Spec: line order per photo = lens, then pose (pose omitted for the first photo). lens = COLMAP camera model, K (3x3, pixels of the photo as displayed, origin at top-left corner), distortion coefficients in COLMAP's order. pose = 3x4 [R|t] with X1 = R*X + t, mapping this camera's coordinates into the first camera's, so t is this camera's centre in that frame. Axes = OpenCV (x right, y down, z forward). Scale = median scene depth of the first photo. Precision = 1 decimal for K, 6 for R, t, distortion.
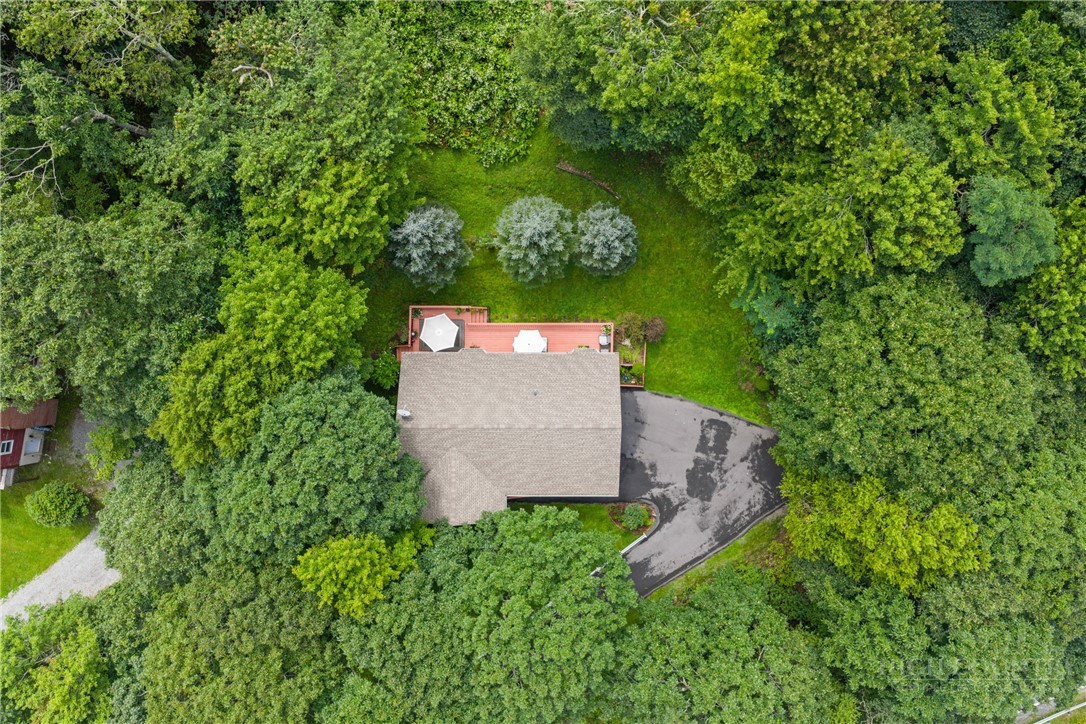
lens RADIAL K [[899.5, 0, 546.3], [0, 899.5, 362.5], [0, 0, 1]] dist [0.000453, 0.000001]
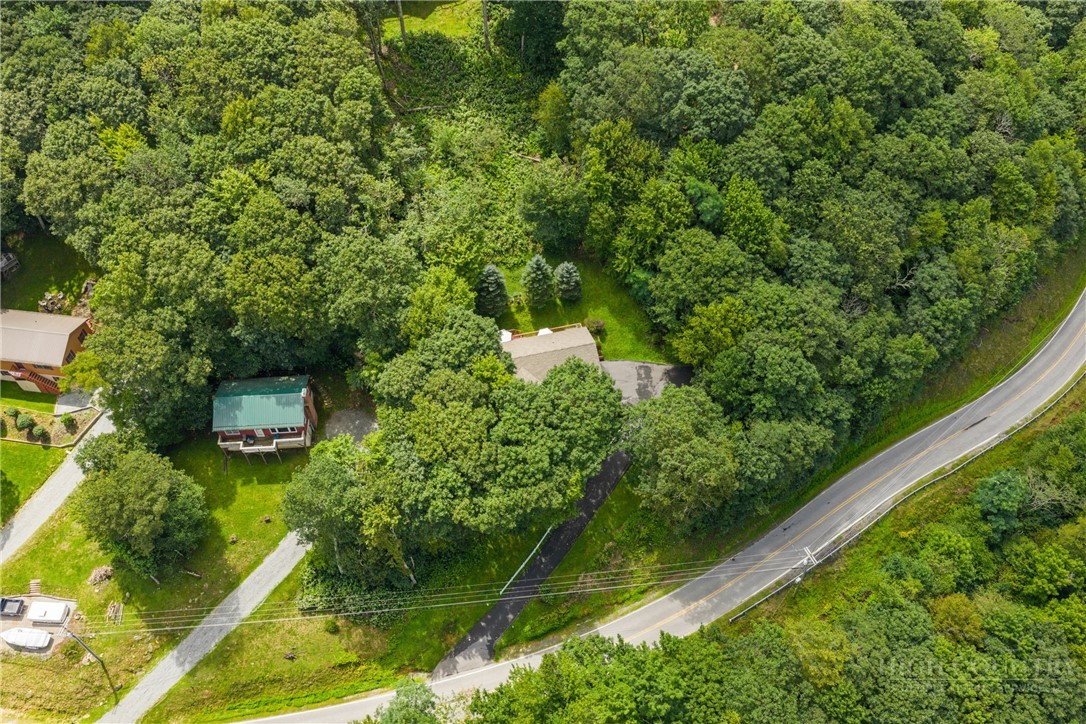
lens RADIAL K [[899.5, 0, 541.5], [0, 899.5, 362.5], [0, 0, 1]] dist [0.000453, 0.000001]
pose [[0.974122, -0.185744, 0.128785, -0.343358], [0.225949, 0.785694, -0.575875, 1.375398], [0.005780, 0.590071, 0.807330, -0.757848]]
